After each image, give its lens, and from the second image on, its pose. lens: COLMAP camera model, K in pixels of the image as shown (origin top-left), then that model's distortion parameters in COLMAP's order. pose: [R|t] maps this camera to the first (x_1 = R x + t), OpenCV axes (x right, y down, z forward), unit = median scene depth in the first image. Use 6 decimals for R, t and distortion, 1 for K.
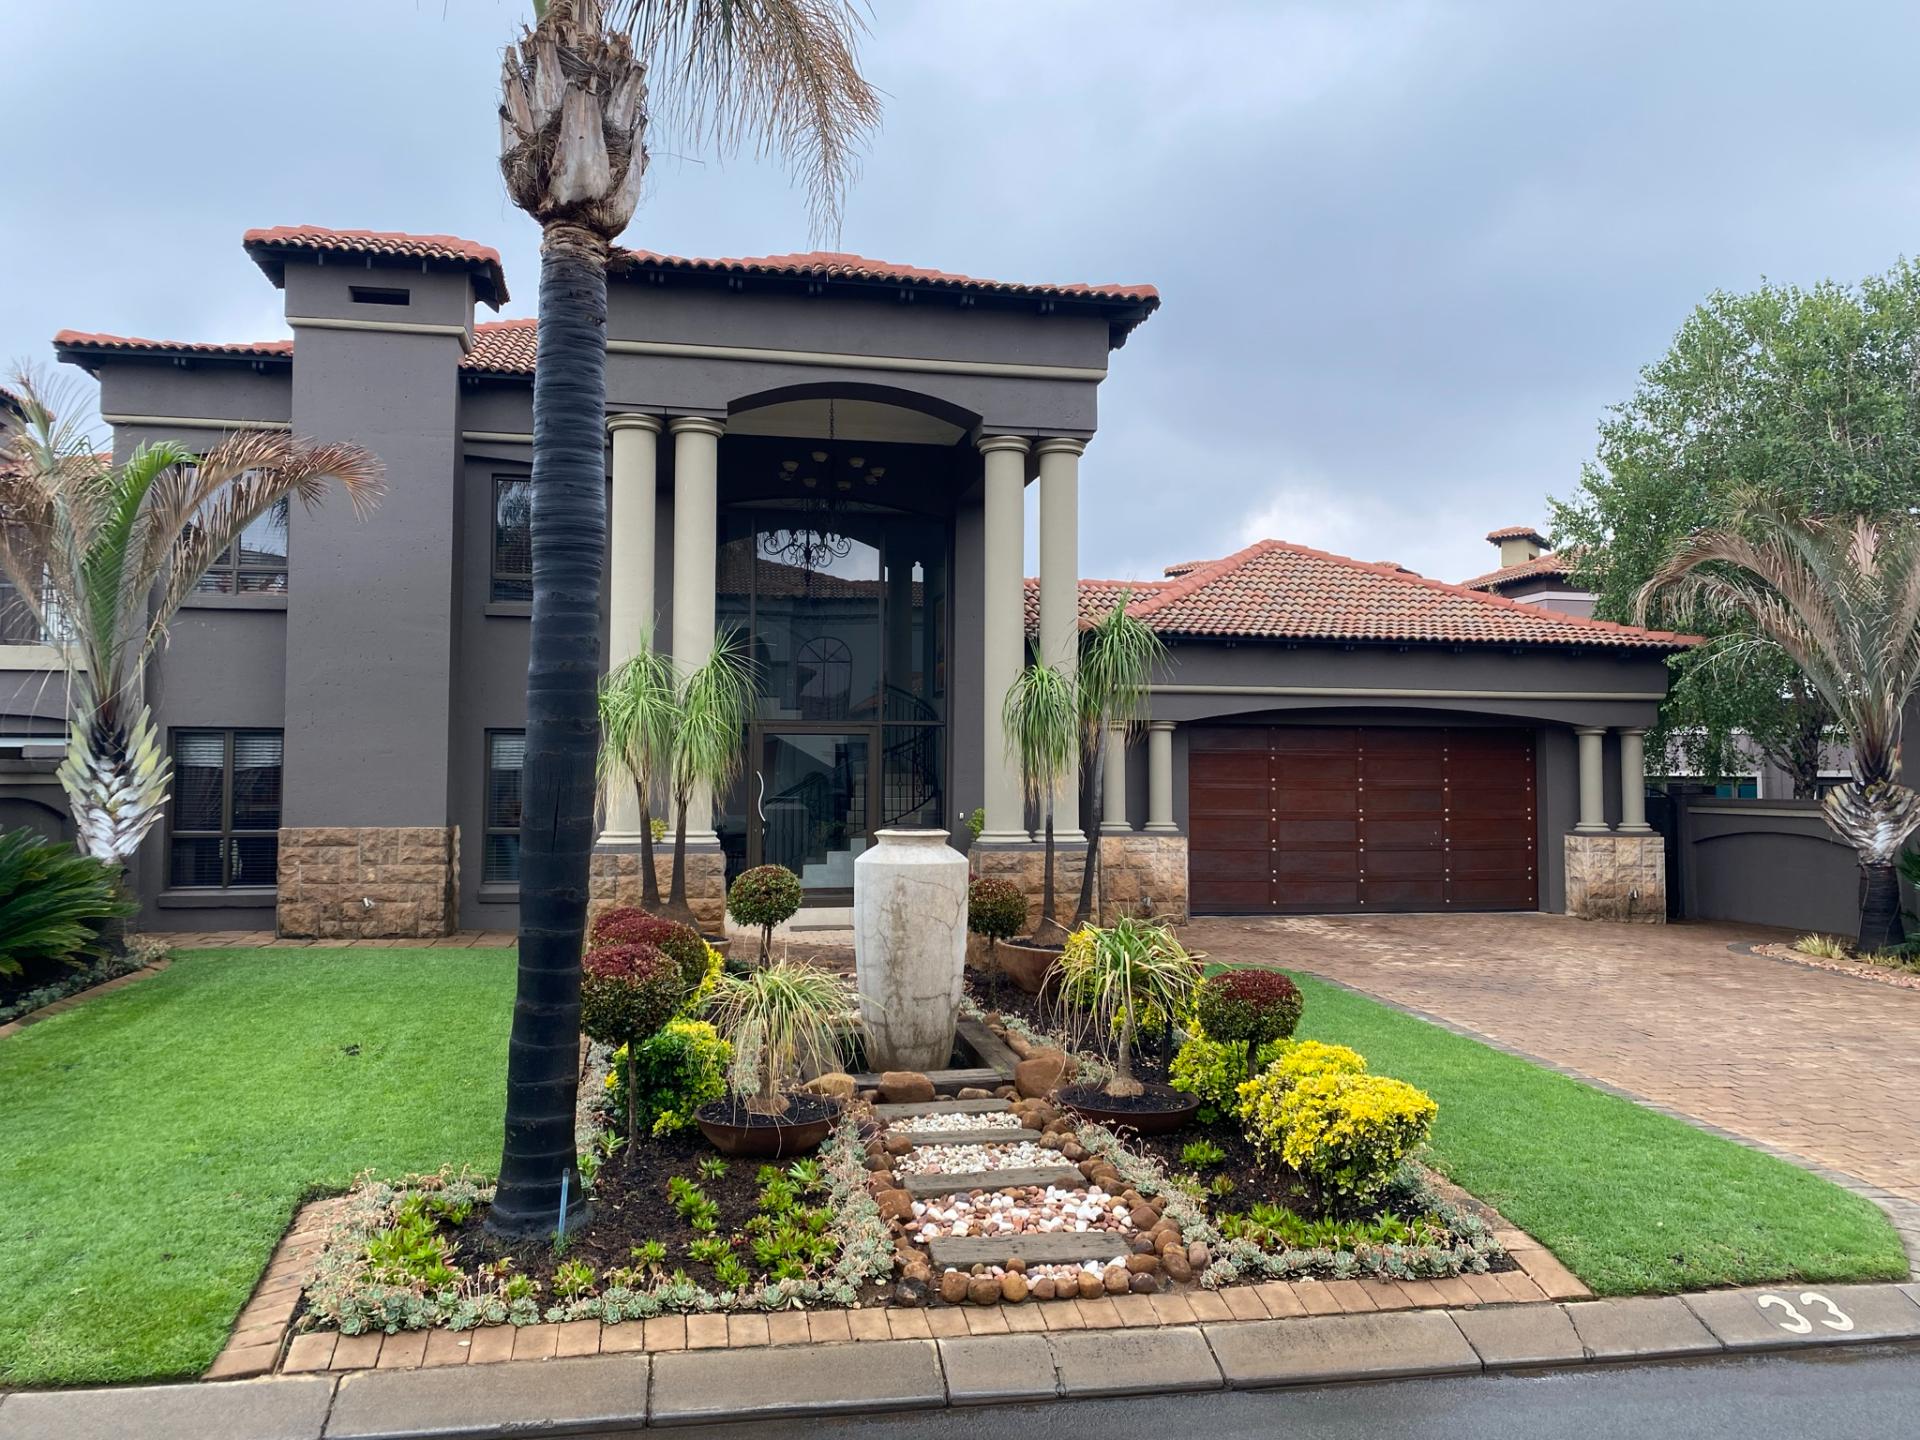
lens RADIAL K [[1475.5, 0, 967.5], [0, 1475.5, 722.2], [0, 0, 1]] dist [0.044967, -0.041920]
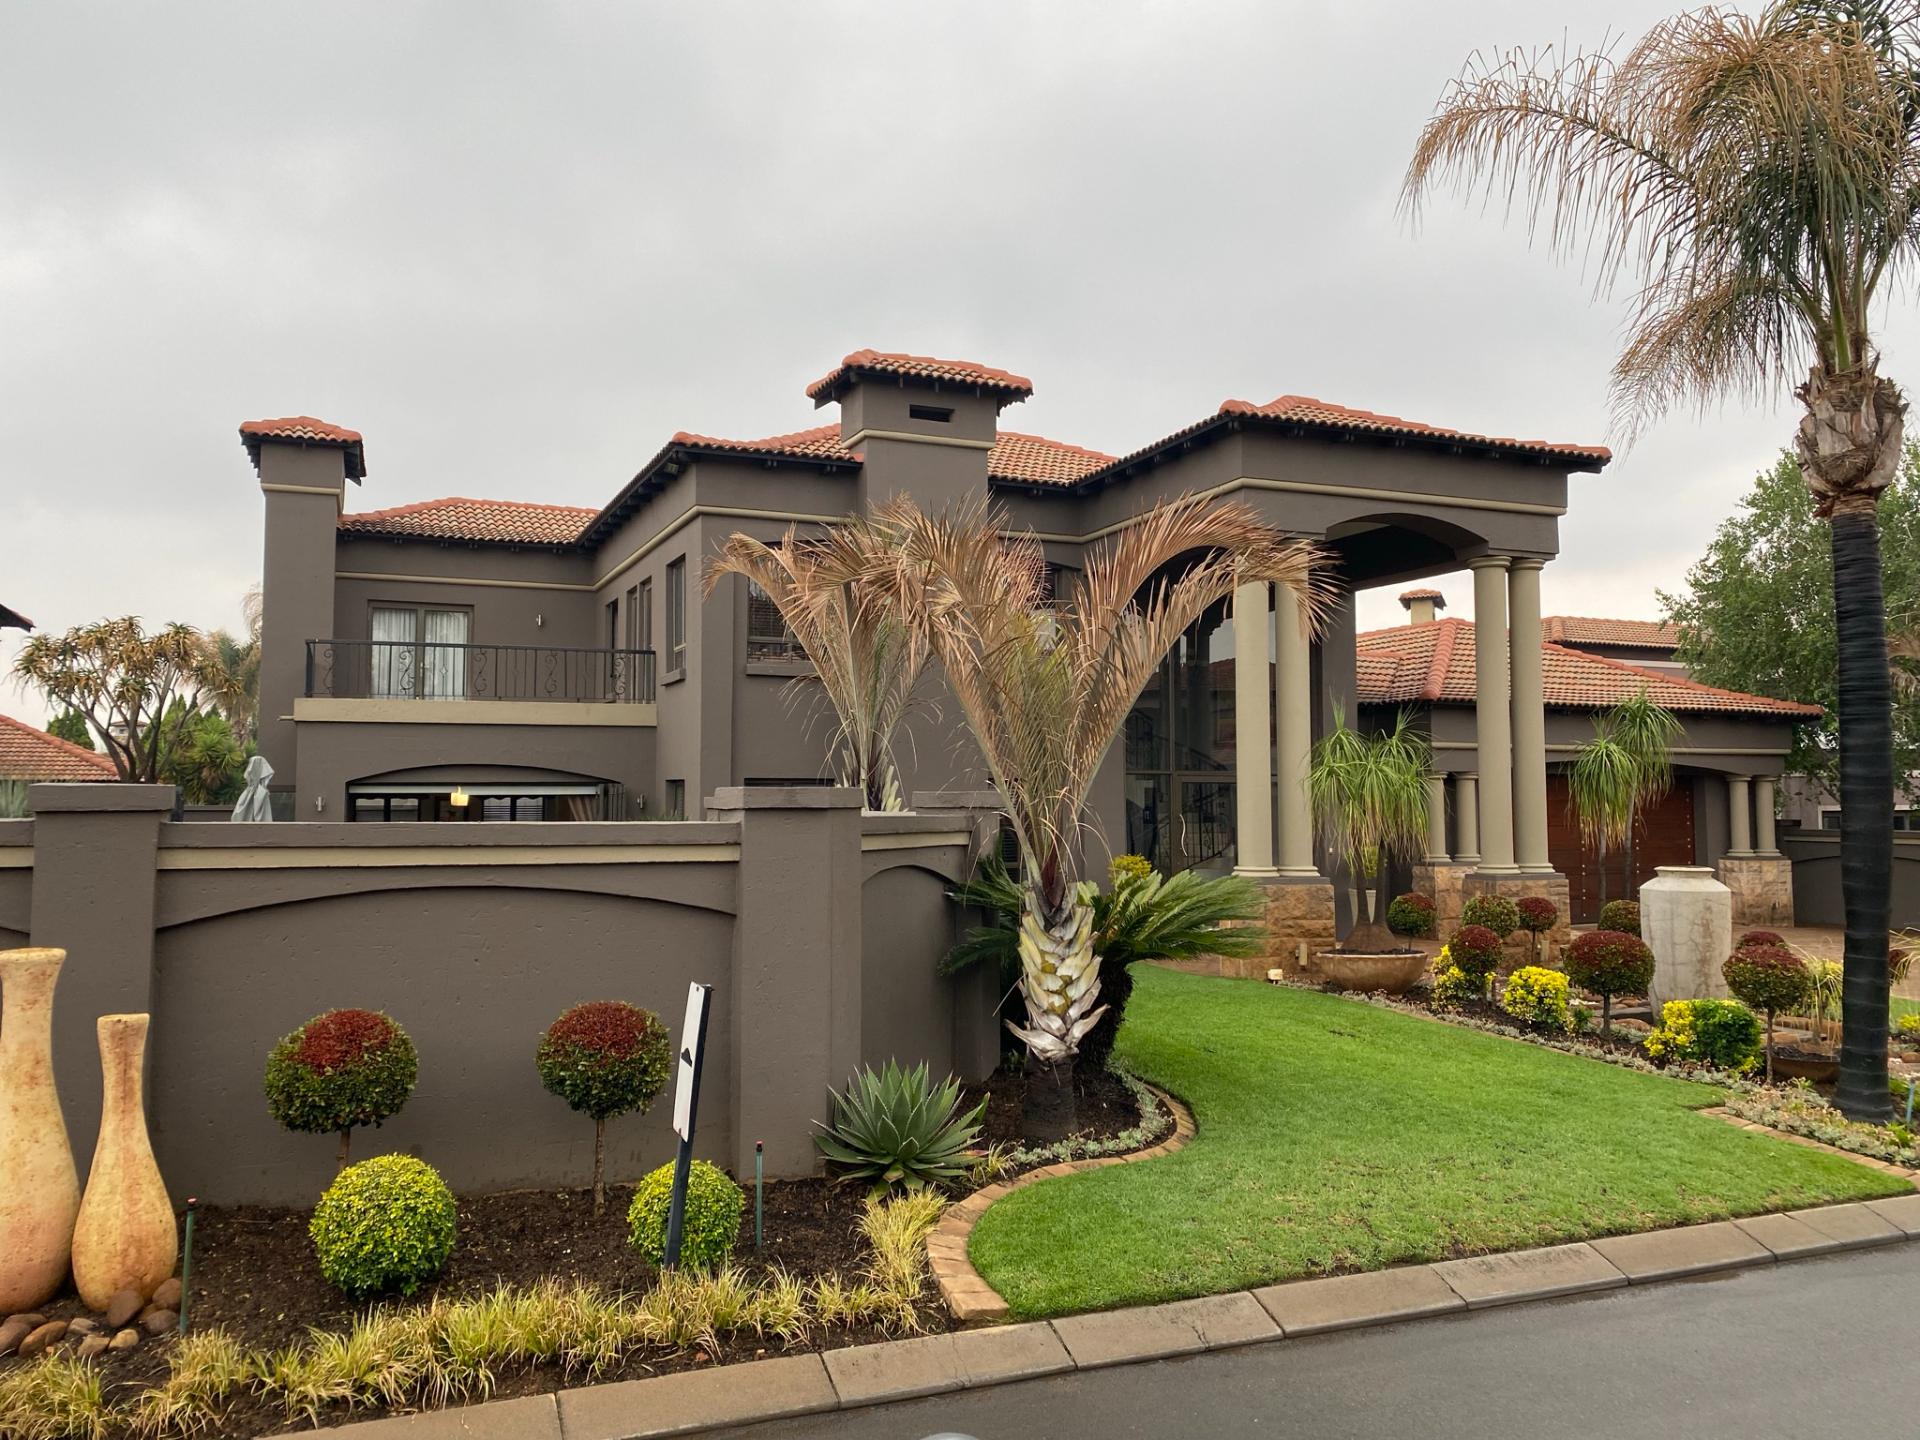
lens RADIAL K [[1475.5, 0, 950.4], [0, 1475.5, 736.0], [0, 0, 1]] dist [0.044967, -0.041920]
pose [[0.977244, 0.004679, 0.212065, -0.560404], [-0.003385, 0.999973, -0.006463, -0.021734], [-0.212090, 0.005598, 0.977234, -0.127739]]
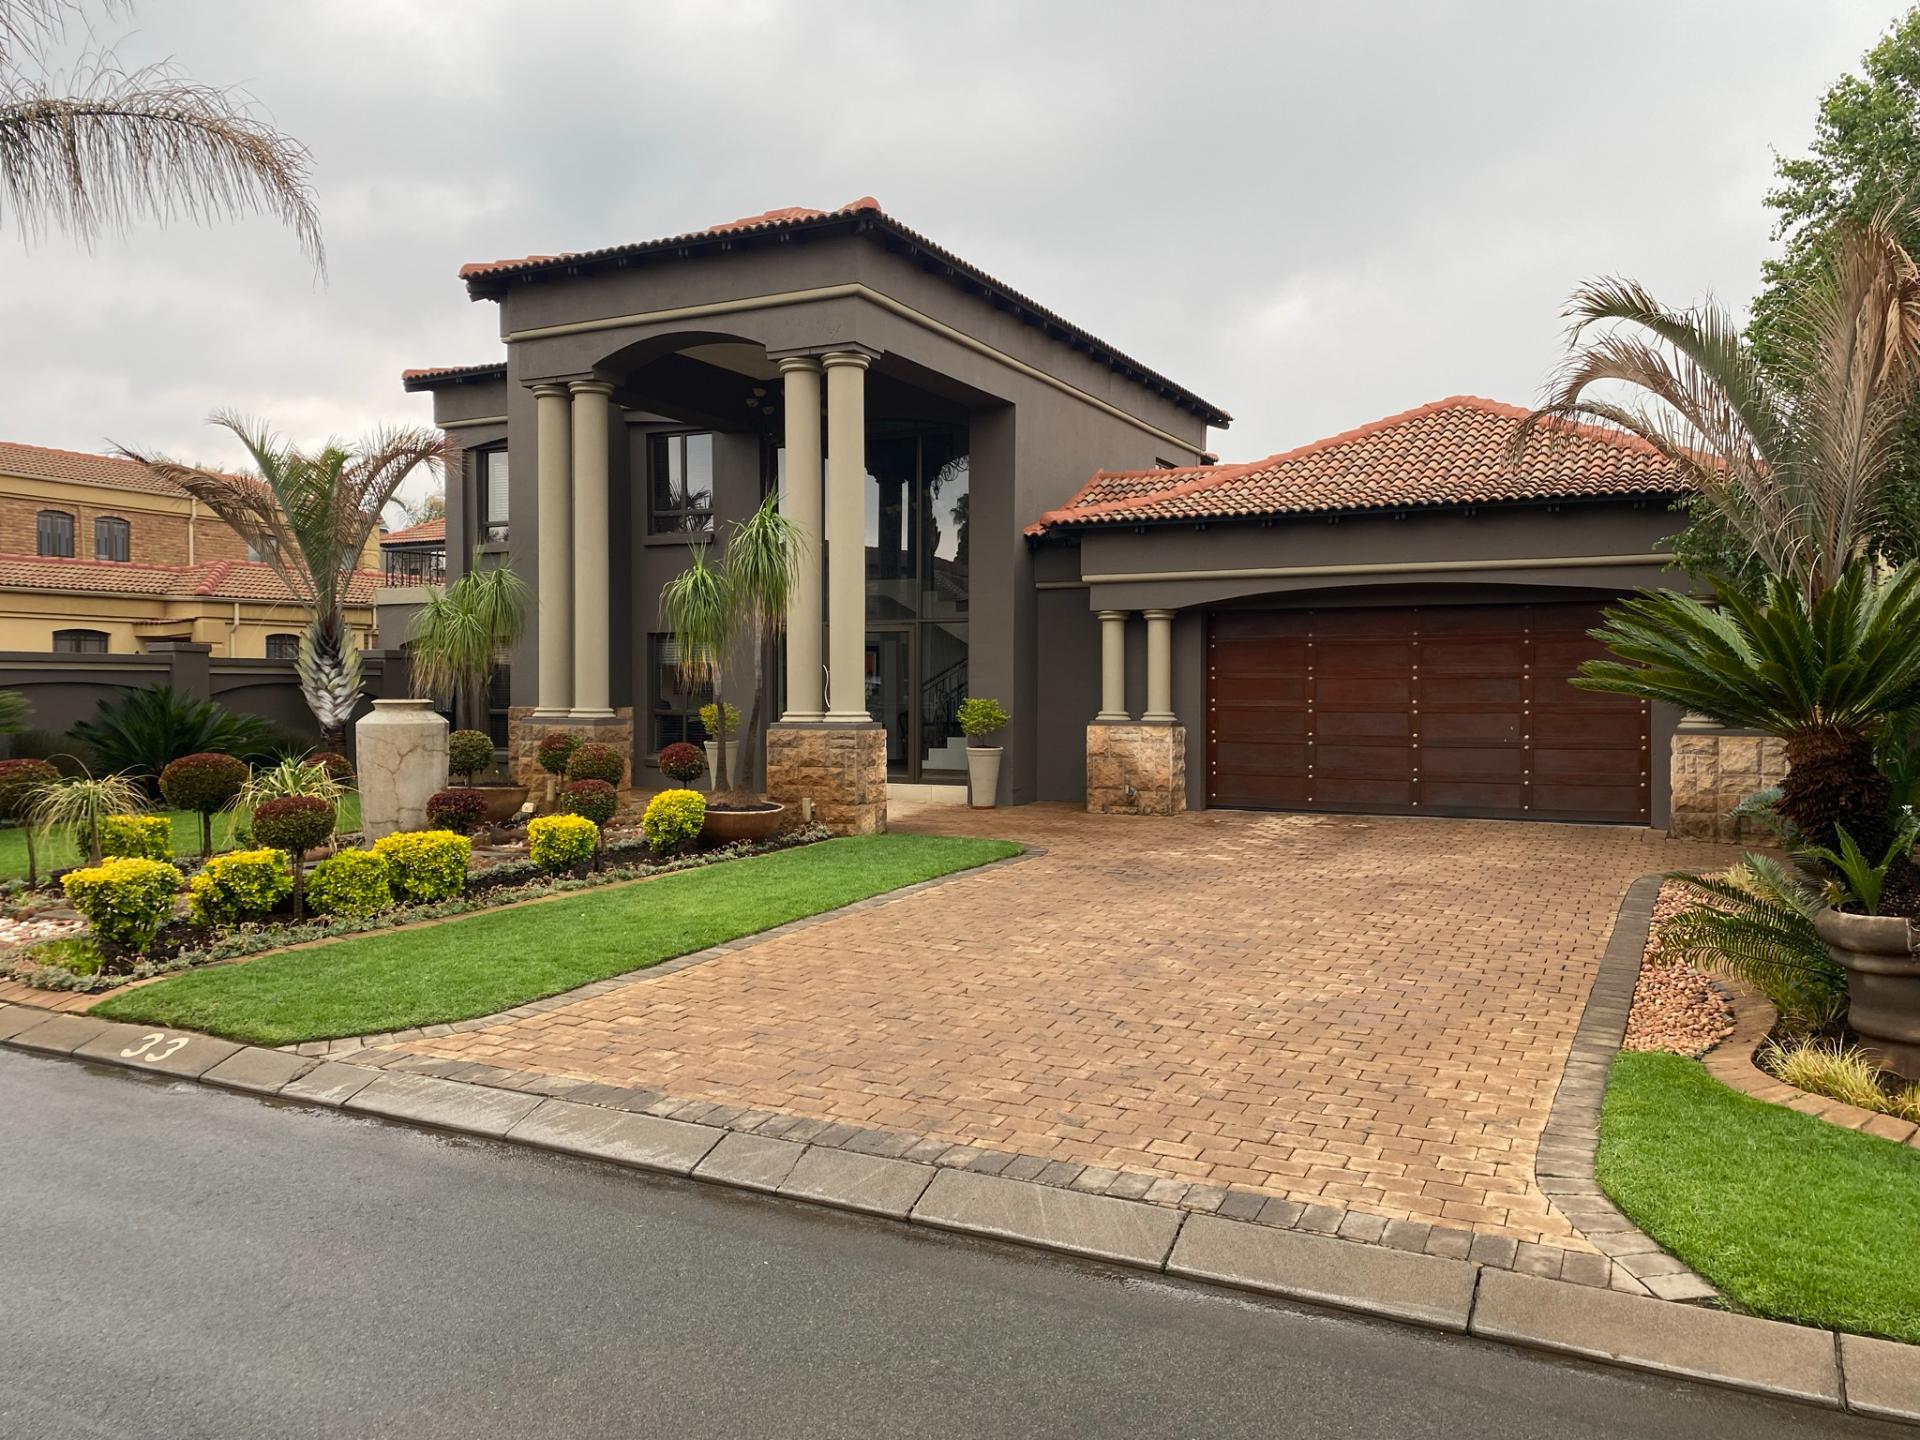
lens RADIAL K [[1475.5, 0, 959.0], [0, 1475.5, 706.6], [0, 0, 1]] dist [0.044967, -0.041920]
pose [[0.791452, 0.005401, -0.611207, 0.631036], [0.024299, 0.998892, 0.040292, 0.021364], [0.610748, -0.046741, 0.790445, 0.137961]]
